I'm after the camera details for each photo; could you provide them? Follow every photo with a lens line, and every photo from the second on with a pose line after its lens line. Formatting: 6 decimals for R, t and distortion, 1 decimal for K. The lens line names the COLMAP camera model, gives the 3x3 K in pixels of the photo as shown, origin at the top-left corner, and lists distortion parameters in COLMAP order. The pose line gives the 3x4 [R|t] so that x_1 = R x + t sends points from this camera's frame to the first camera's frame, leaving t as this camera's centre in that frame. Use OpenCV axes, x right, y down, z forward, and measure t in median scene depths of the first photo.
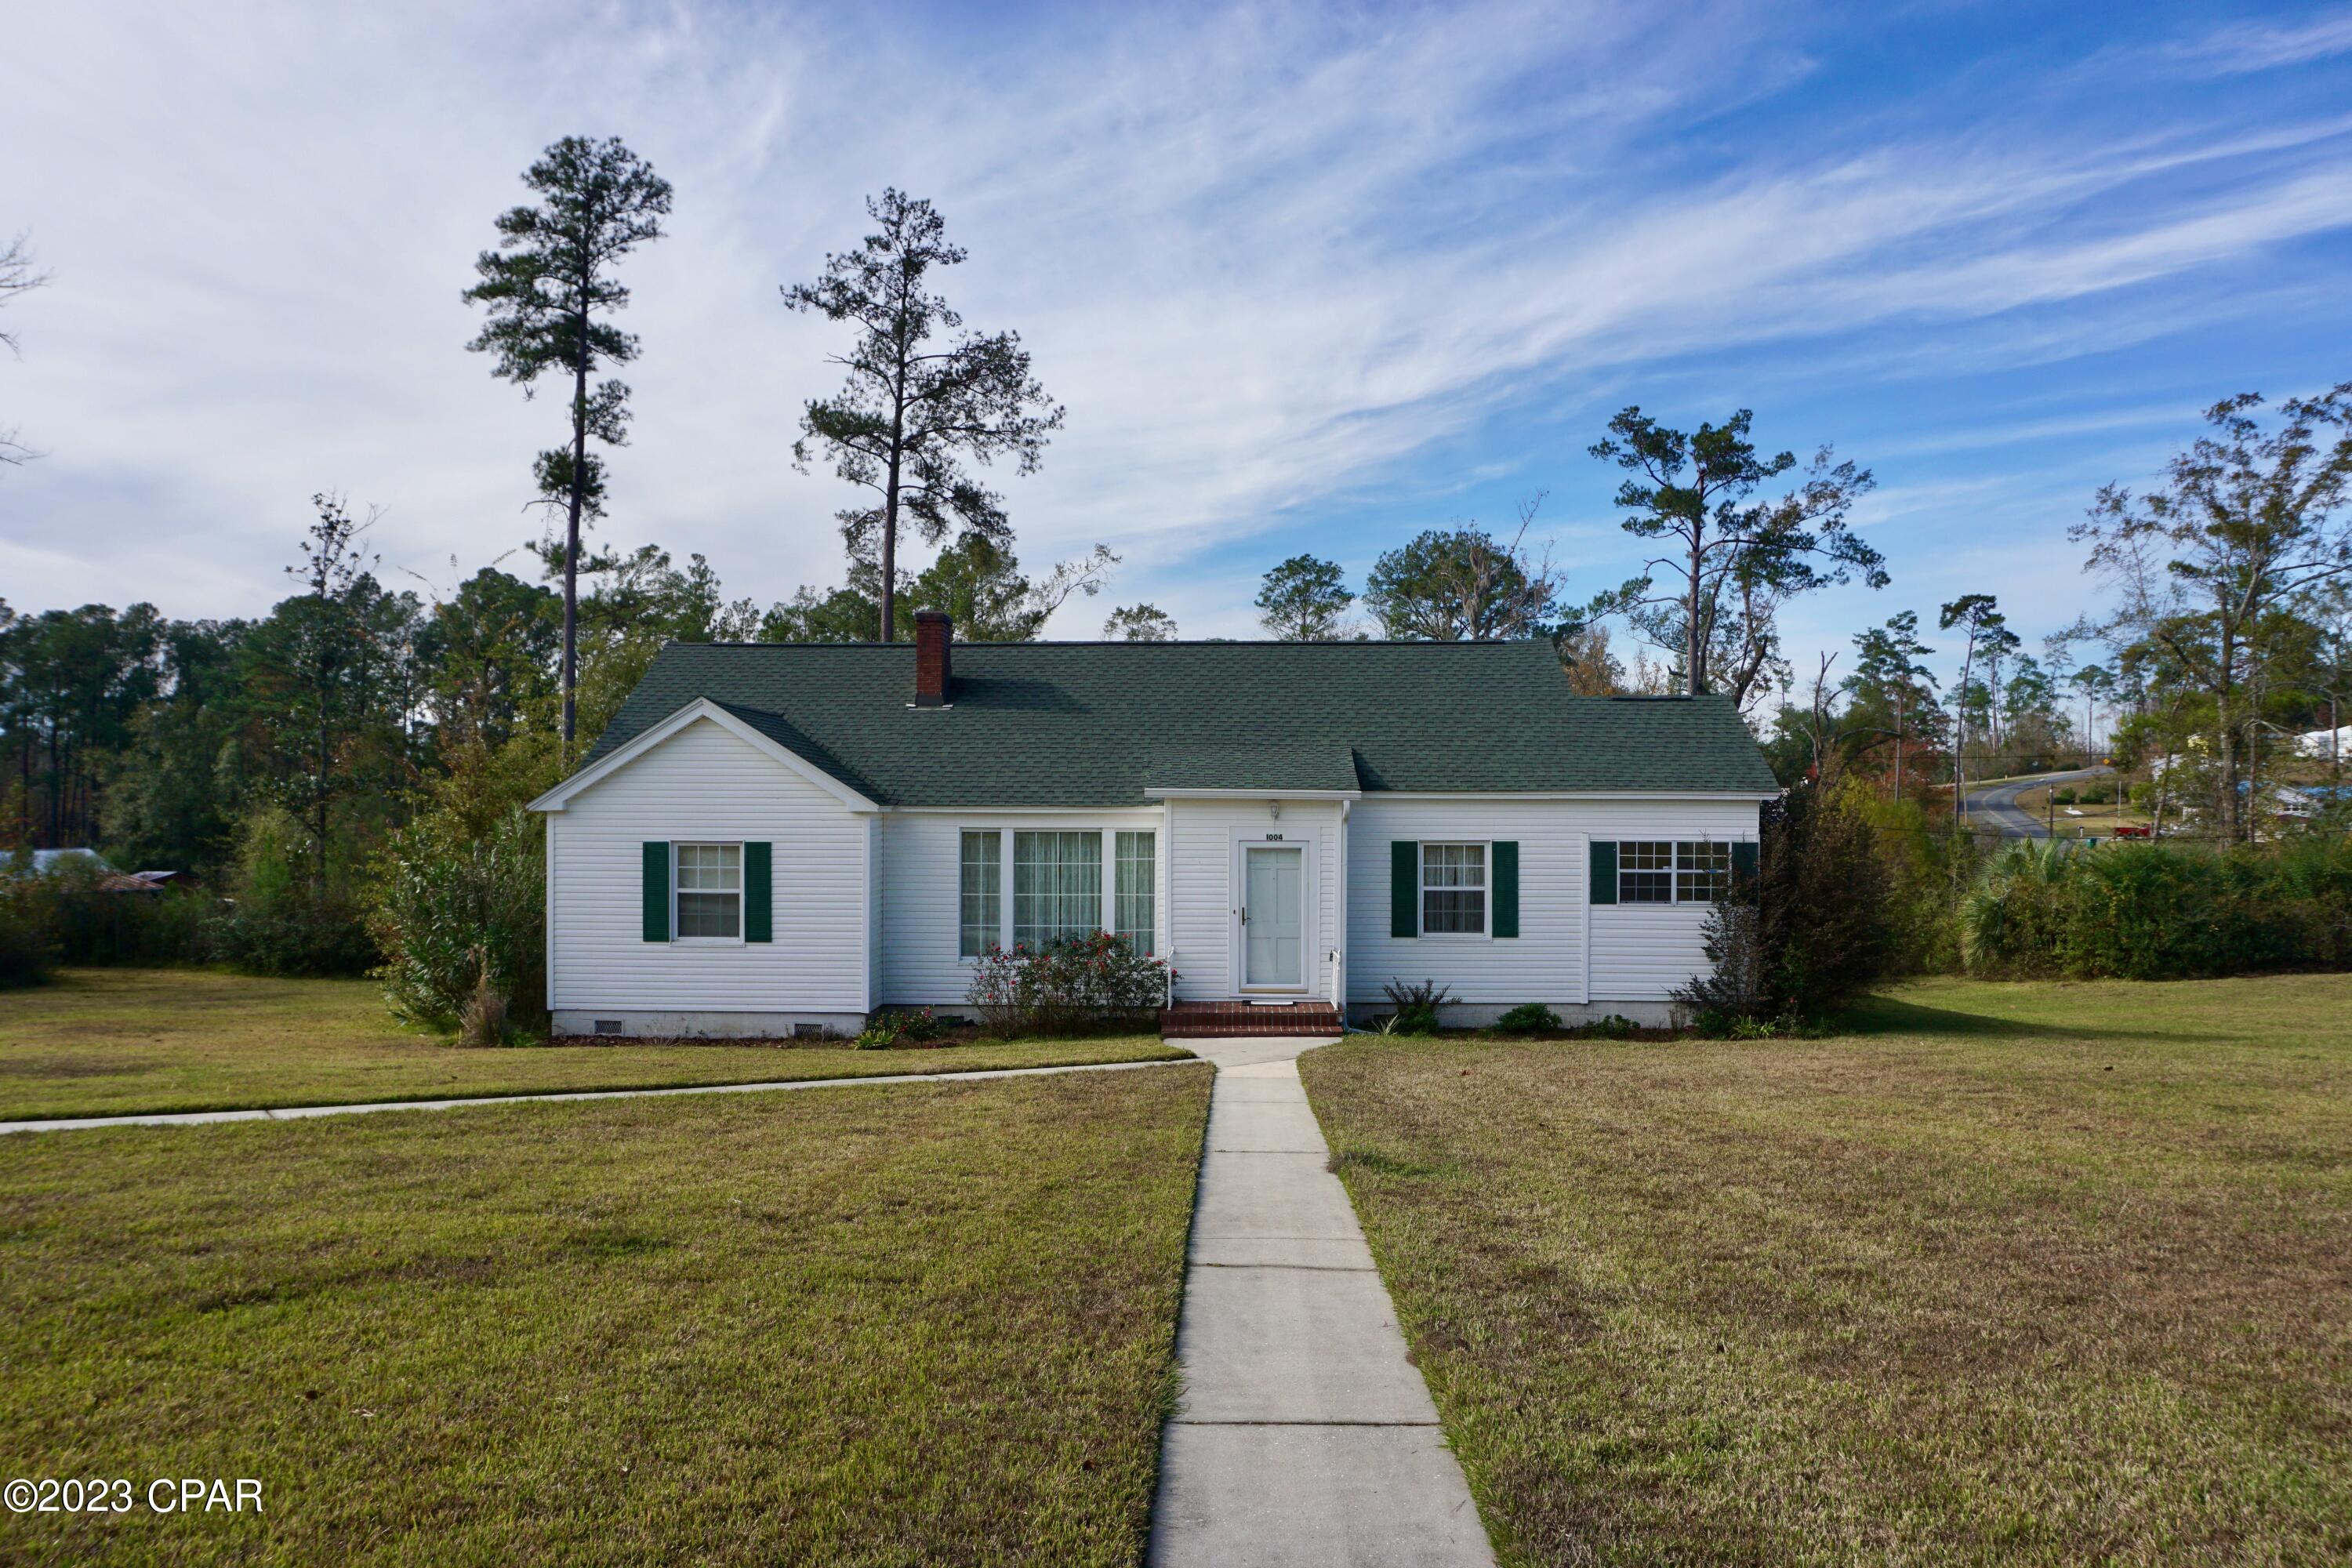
lens RADIAL K [[1558.1, 0, 1151.1], [0, 1558.1, 850.6], [0, 0, 1]] dist [-0.046358, 0.030540]
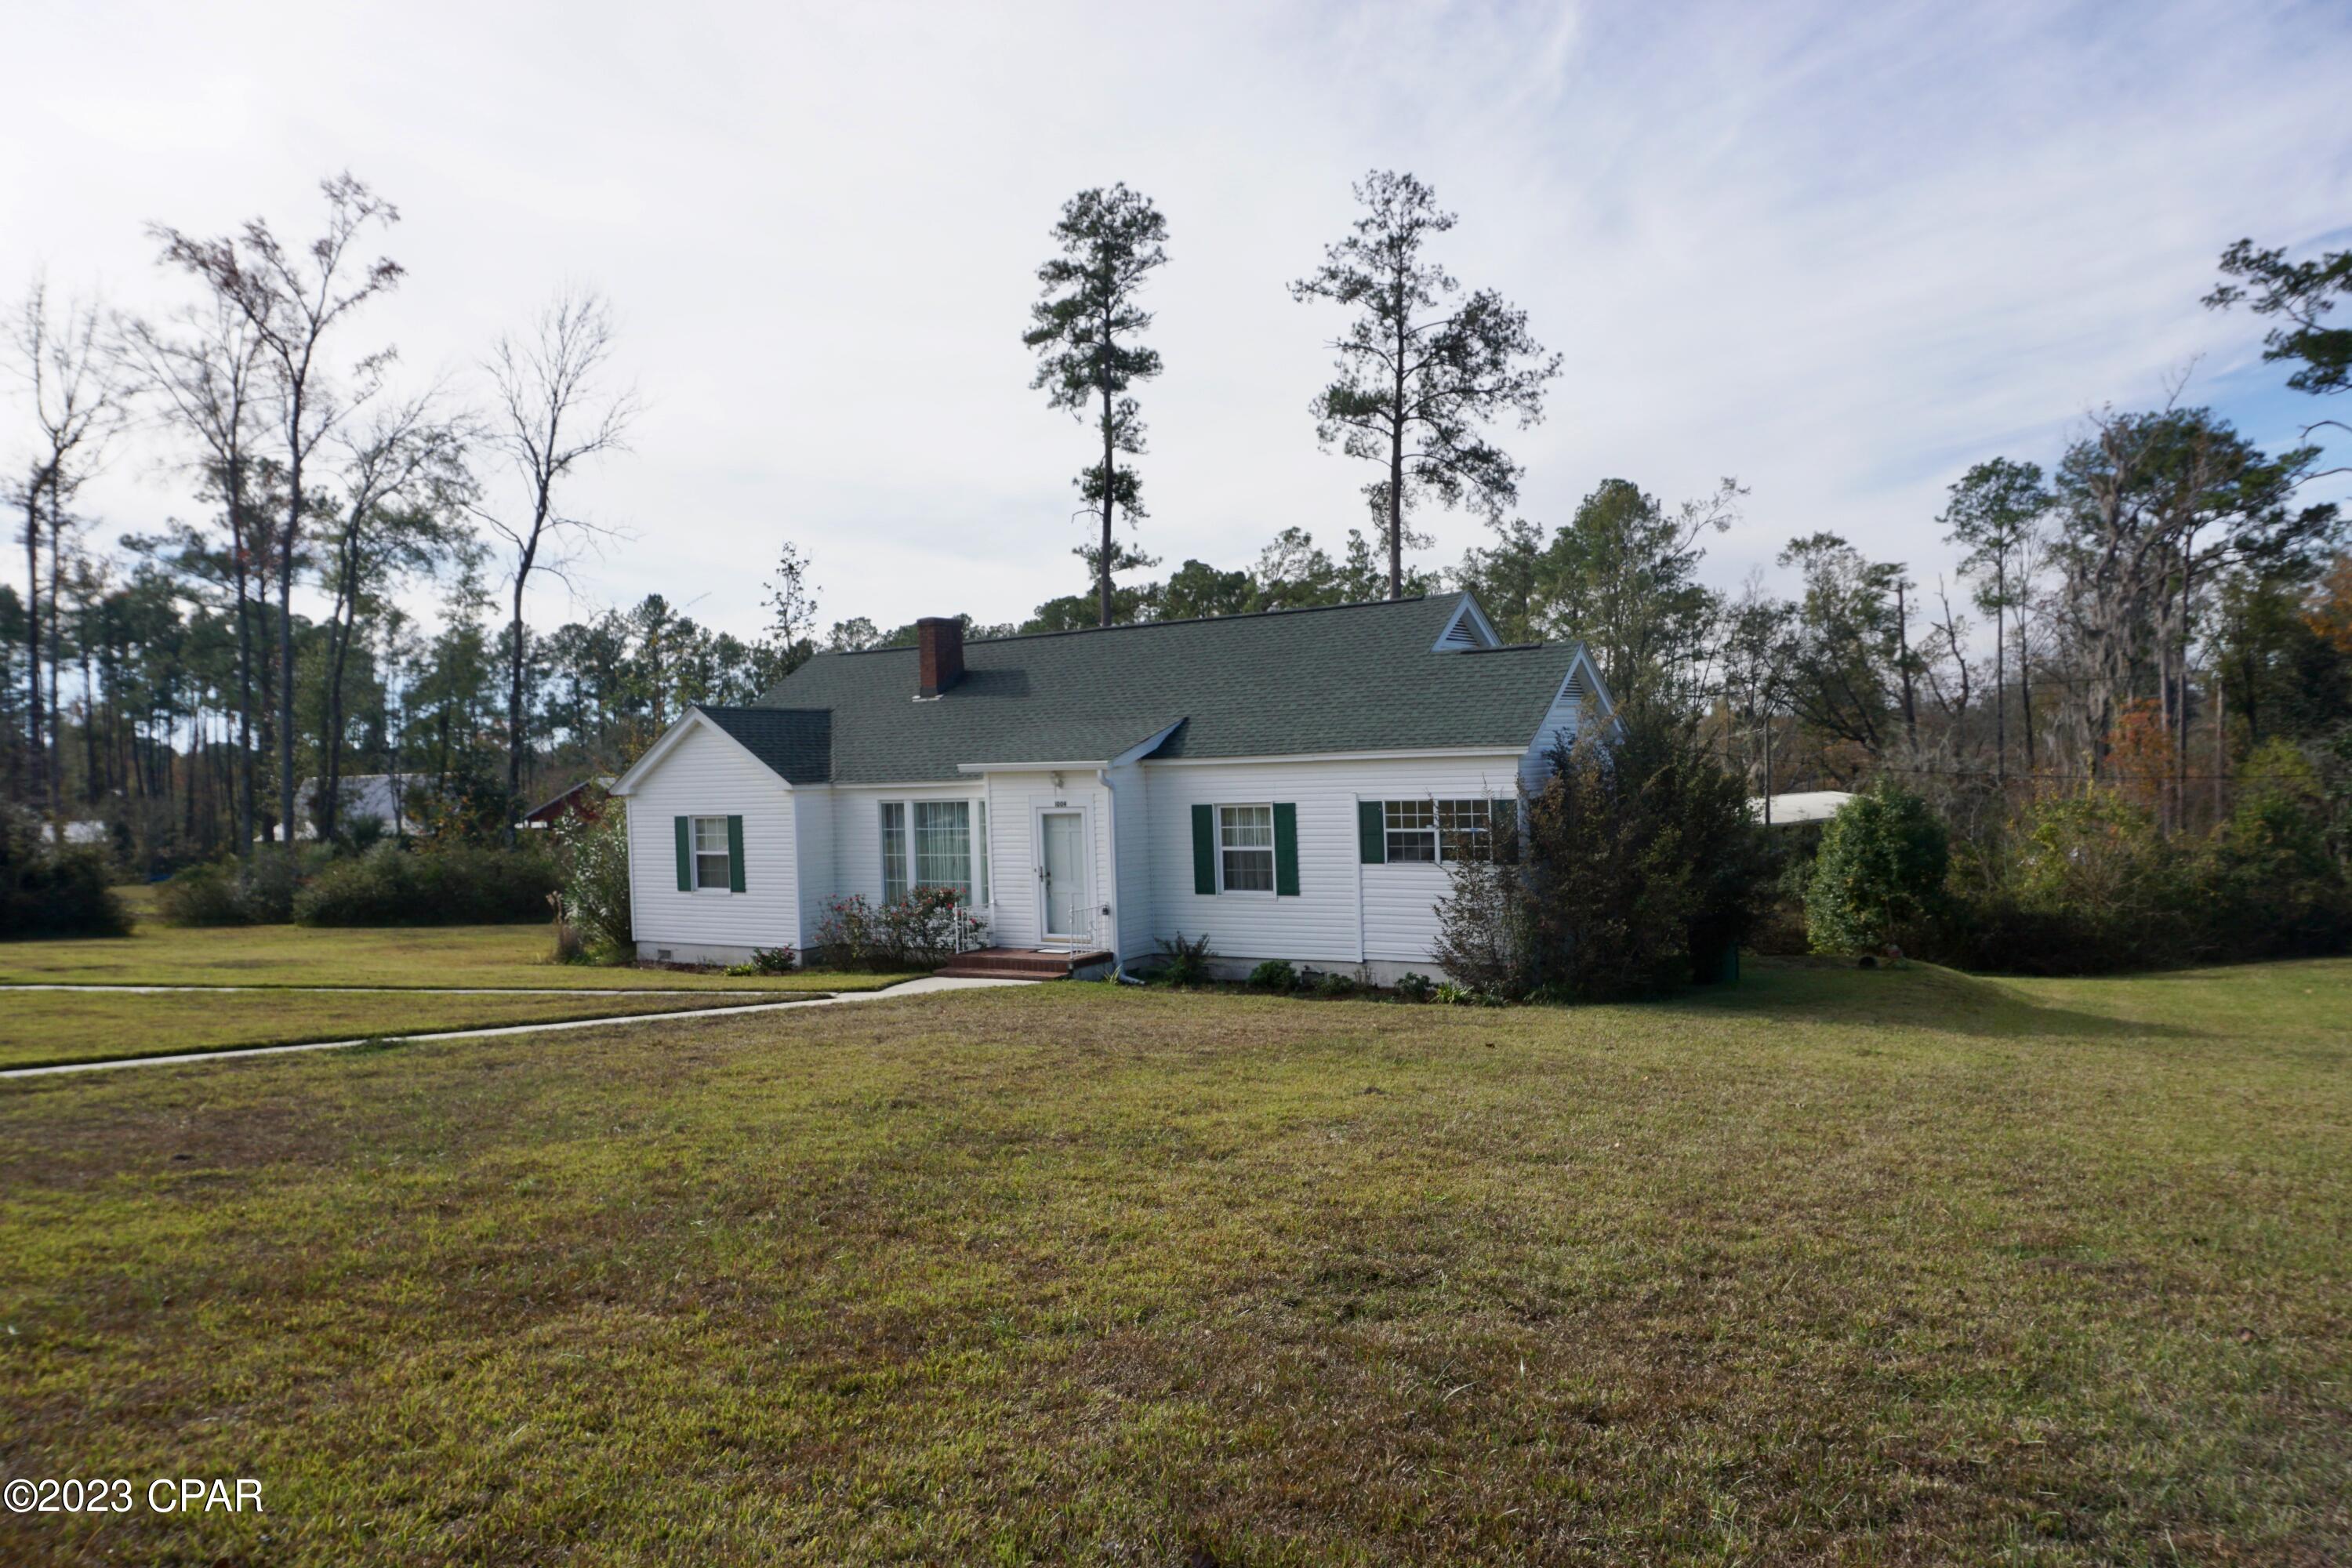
lens RADIAL K [[1558.1, 0, 1149.1], [0, 1558.1, 836.3], [0, 0, 1]] dist [-0.046358, 0.030540]
pose [[0.860284, -0.008529, -0.509743, 0.237511], [0.018848, 0.999709, 0.015083, -0.000357], [0.509466, -0.022583, 0.860195, 0.021480]]
